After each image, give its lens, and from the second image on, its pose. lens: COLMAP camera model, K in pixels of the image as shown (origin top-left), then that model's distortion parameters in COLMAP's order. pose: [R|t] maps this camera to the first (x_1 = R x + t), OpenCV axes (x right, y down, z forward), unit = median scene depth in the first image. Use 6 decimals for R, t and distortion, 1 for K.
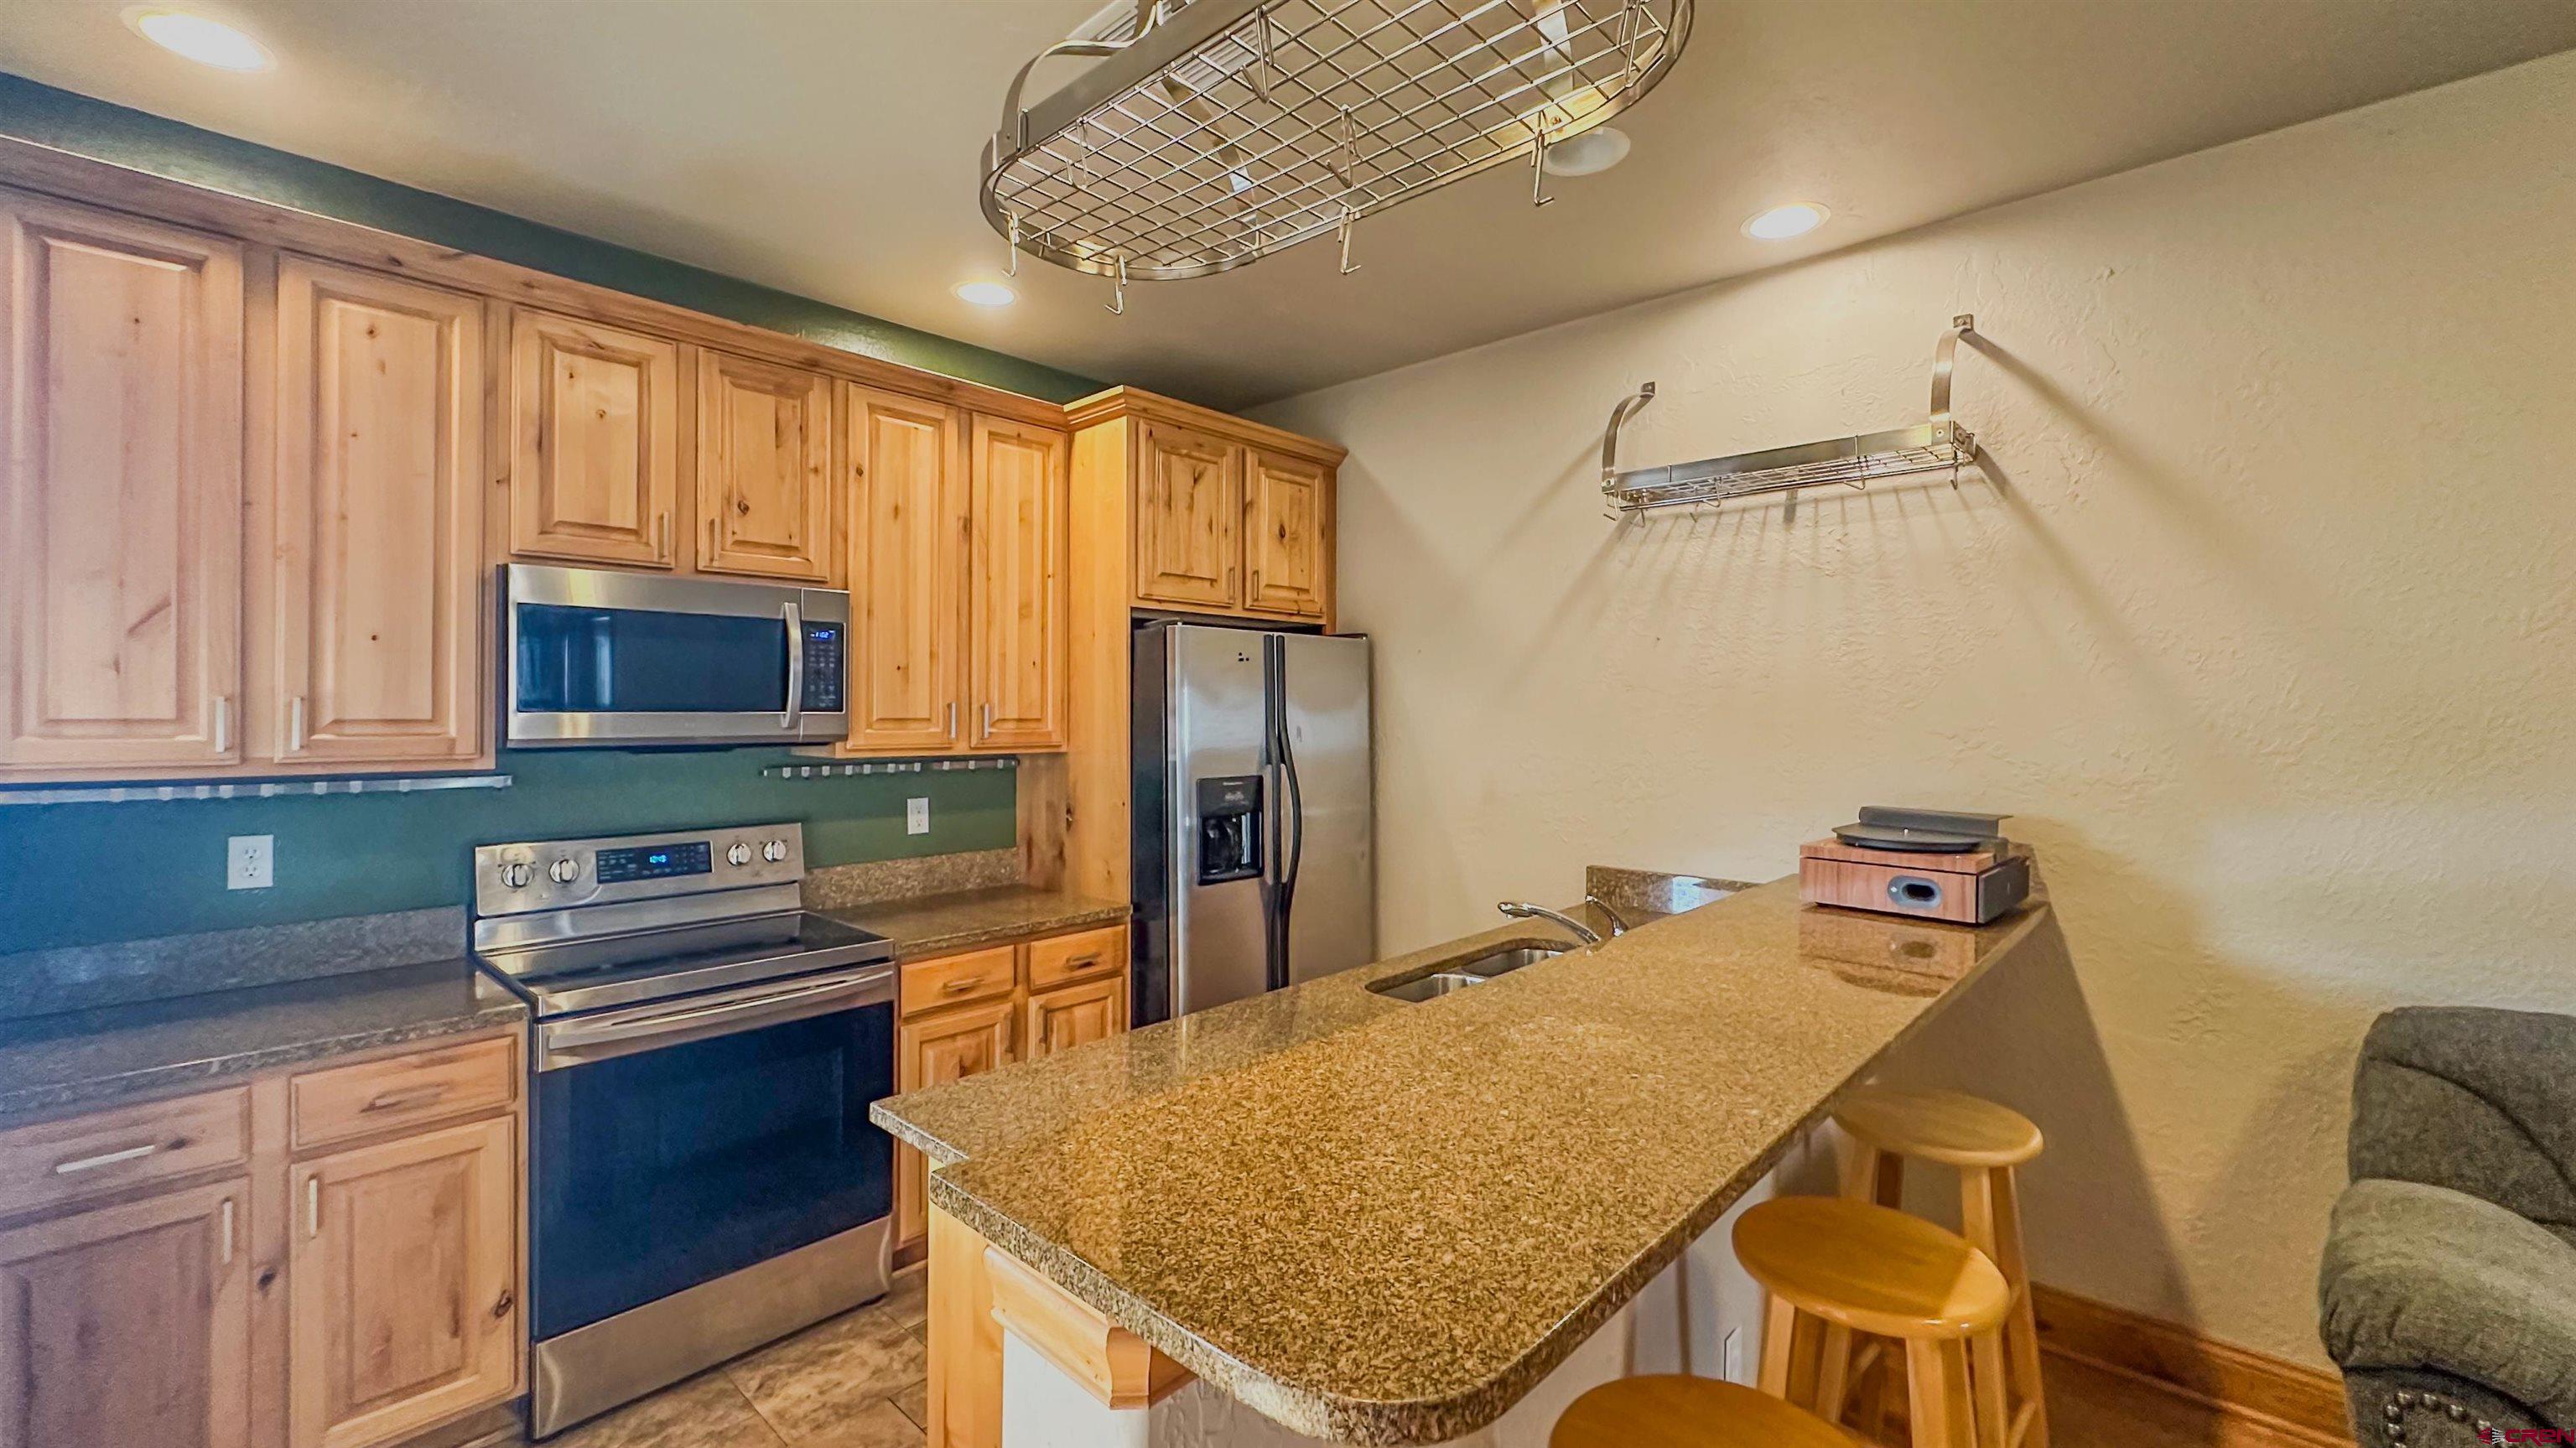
lens RADIAL K [[1064.2, 0, 1281.3], [0, 1064.2, 700.0], [0, 0, 1]] dist [-0.001123, 0.000759]
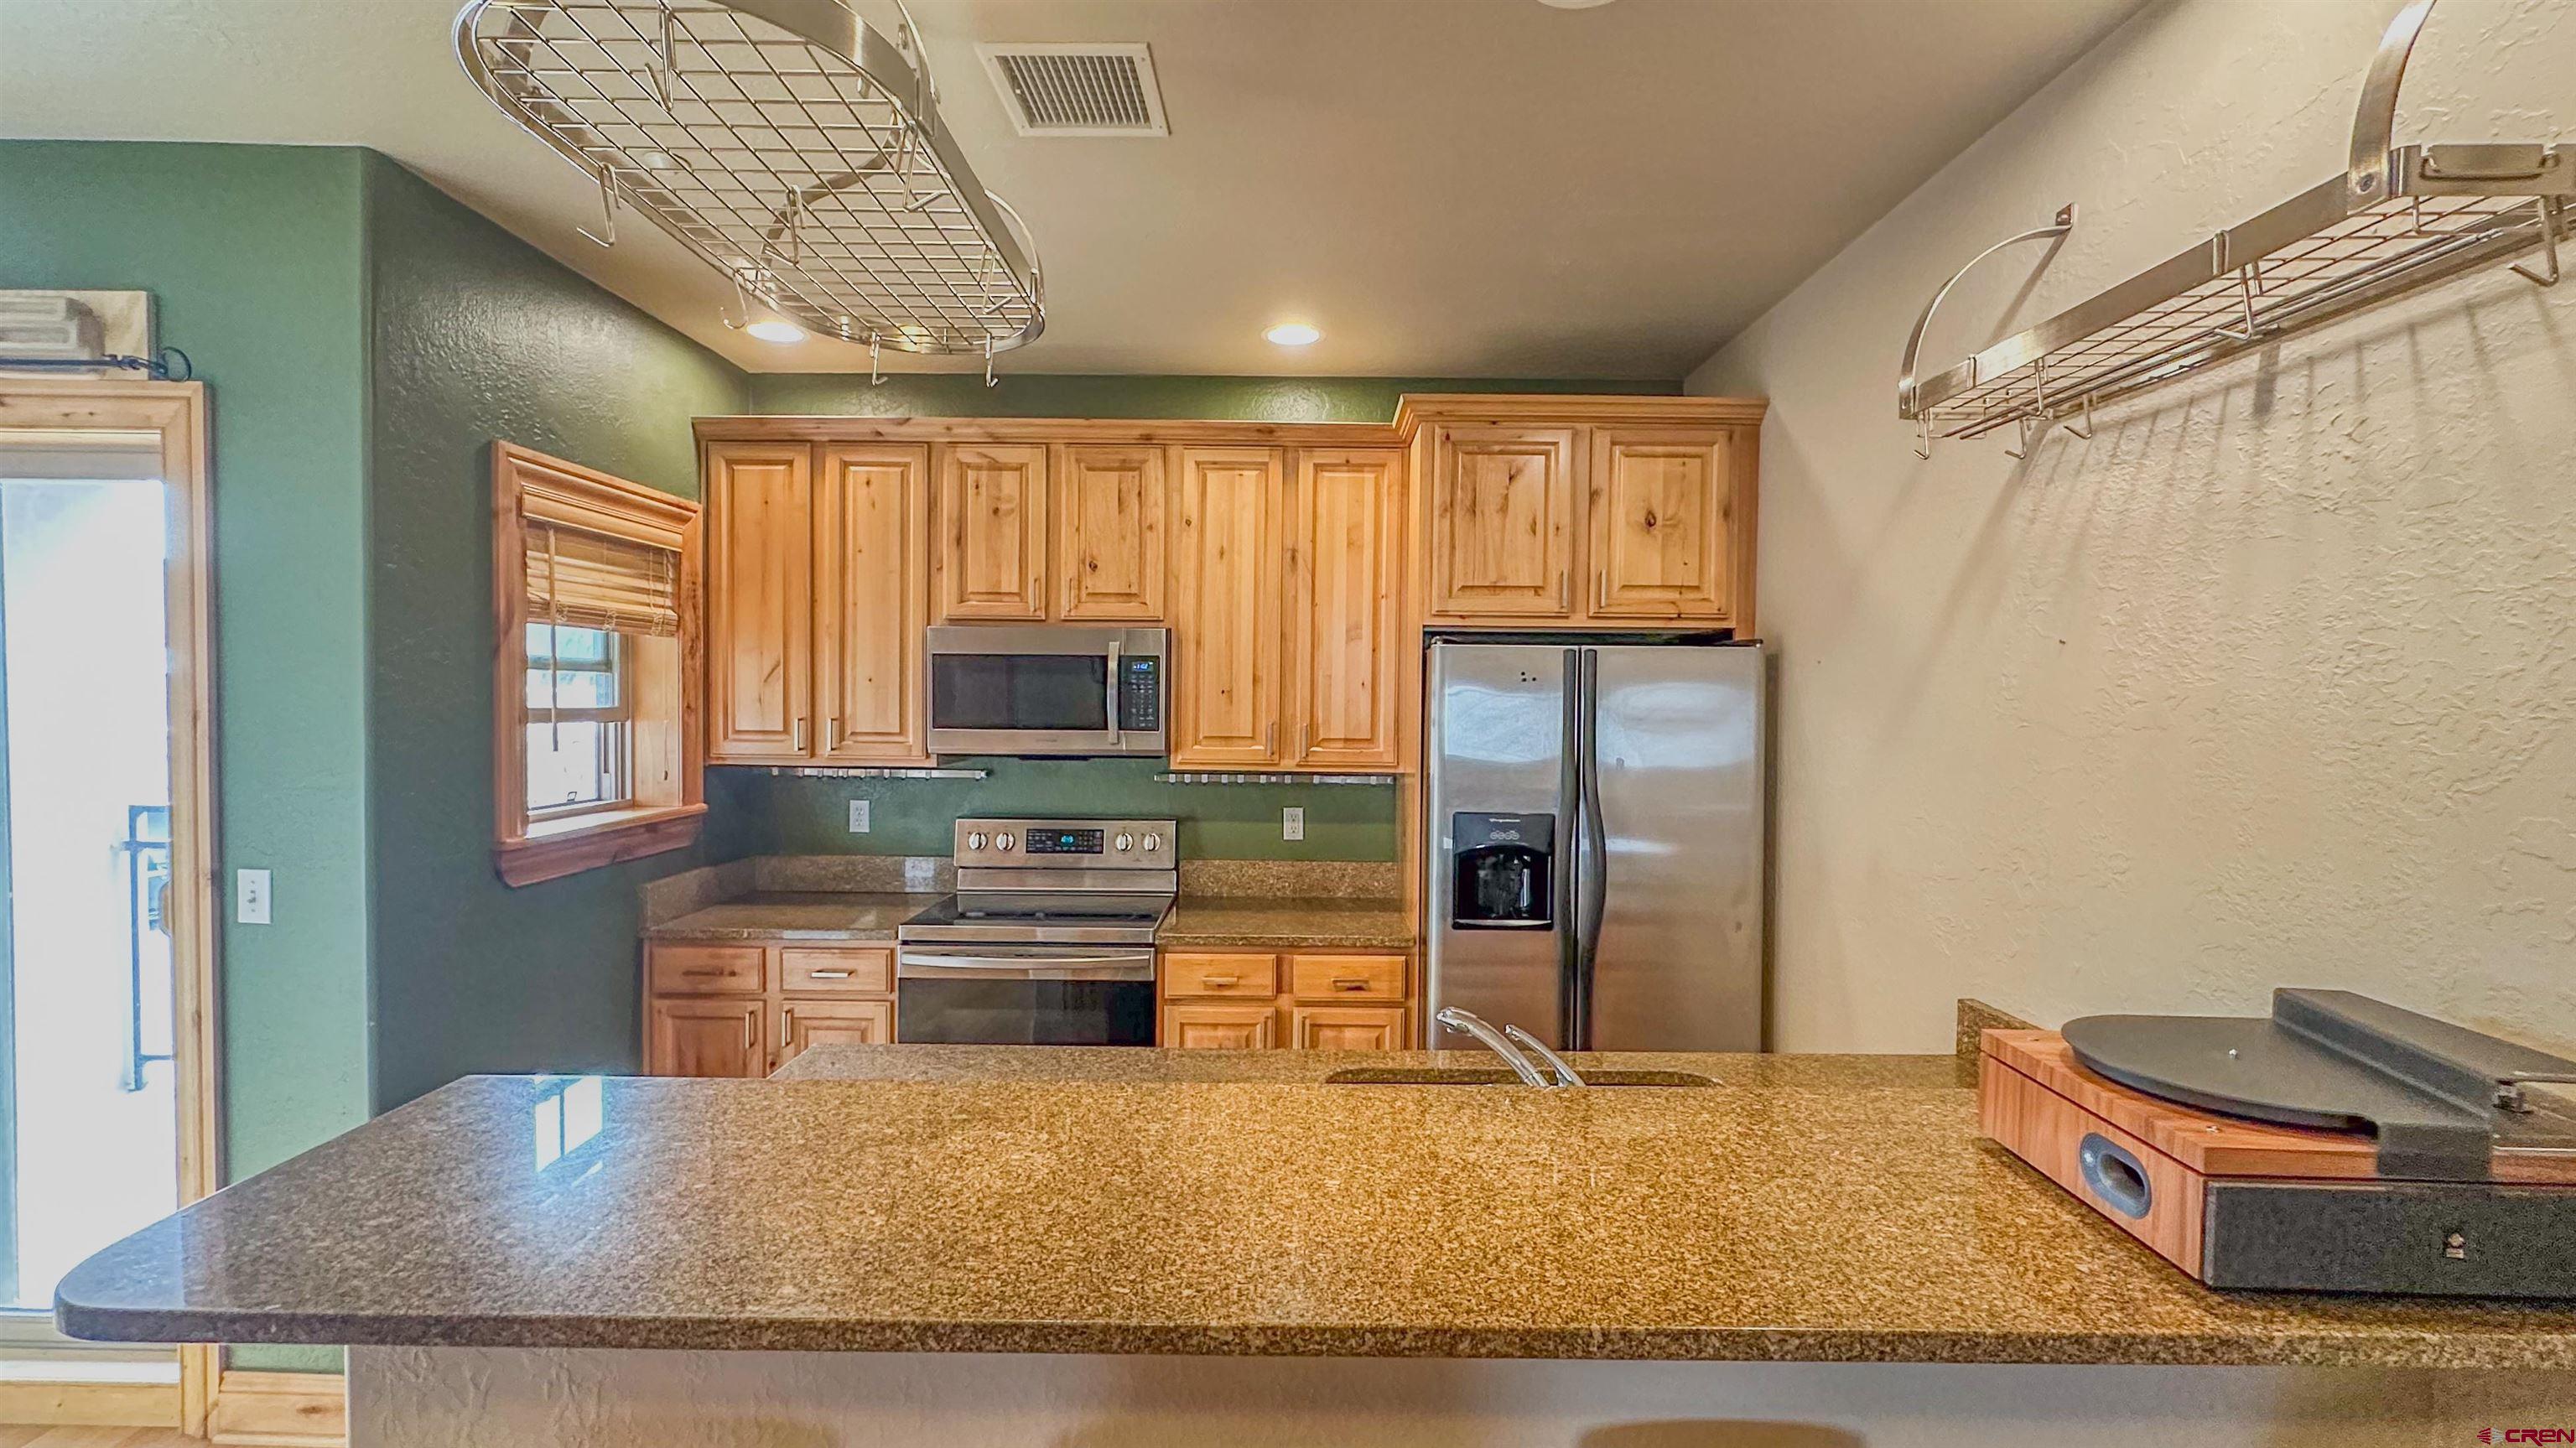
lens RADIAL K [[1048.9, 0, 1260.9], [0, 1048.9, 715.9], [0, 0, 1]] dist [0.000159, -0.000241]
pose [[0.676766, 0.016674, -0.736010, 0.485167], [-0.001172, 0.999767, 0.021571, -0.028567], [0.736197, -0.013736, 0.676627, 0.275644]]
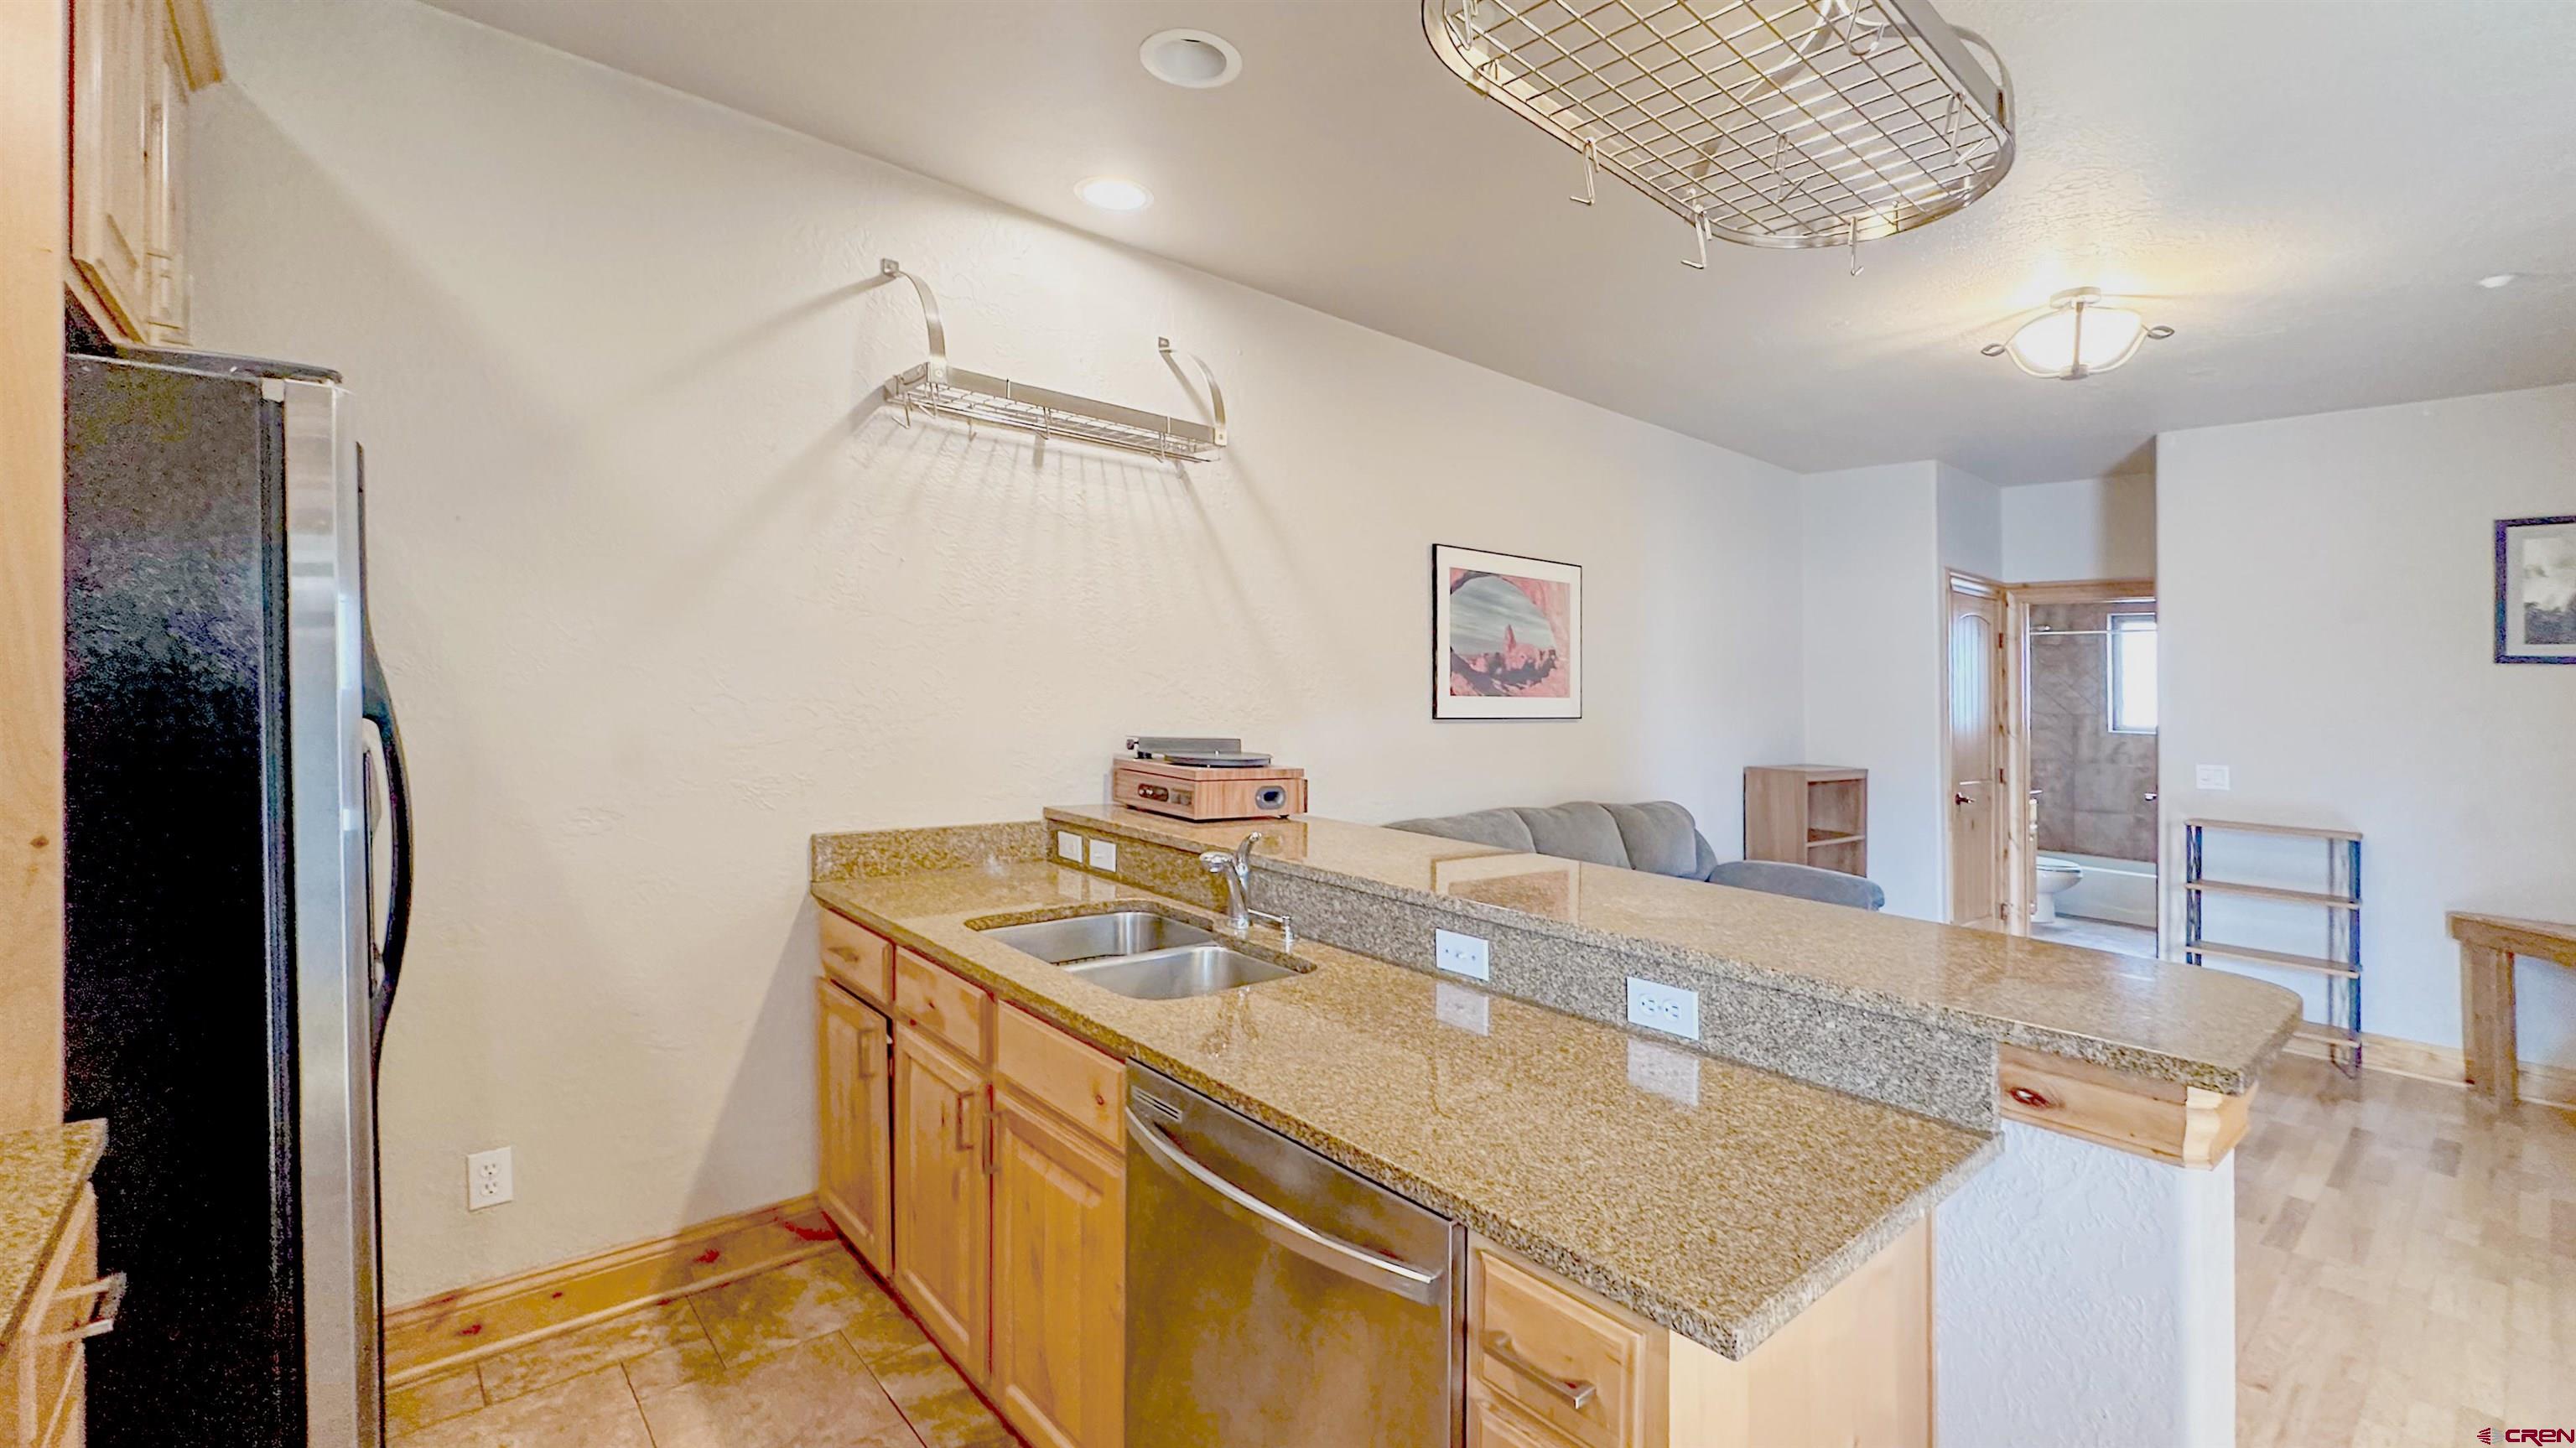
lens RADIAL K [[1054.6, 0, 1318.1], [0, 1054.6, 659.5], [0, 0, 1]] dist [-0.000635, 0.000136]
pose [[0.107672, 0.028756, 0.993771, -0.463951], [-0.044542, 0.998717, -0.024073, 0.030027], [-0.993188, -0.041673, 0.108815, 0.565149]]
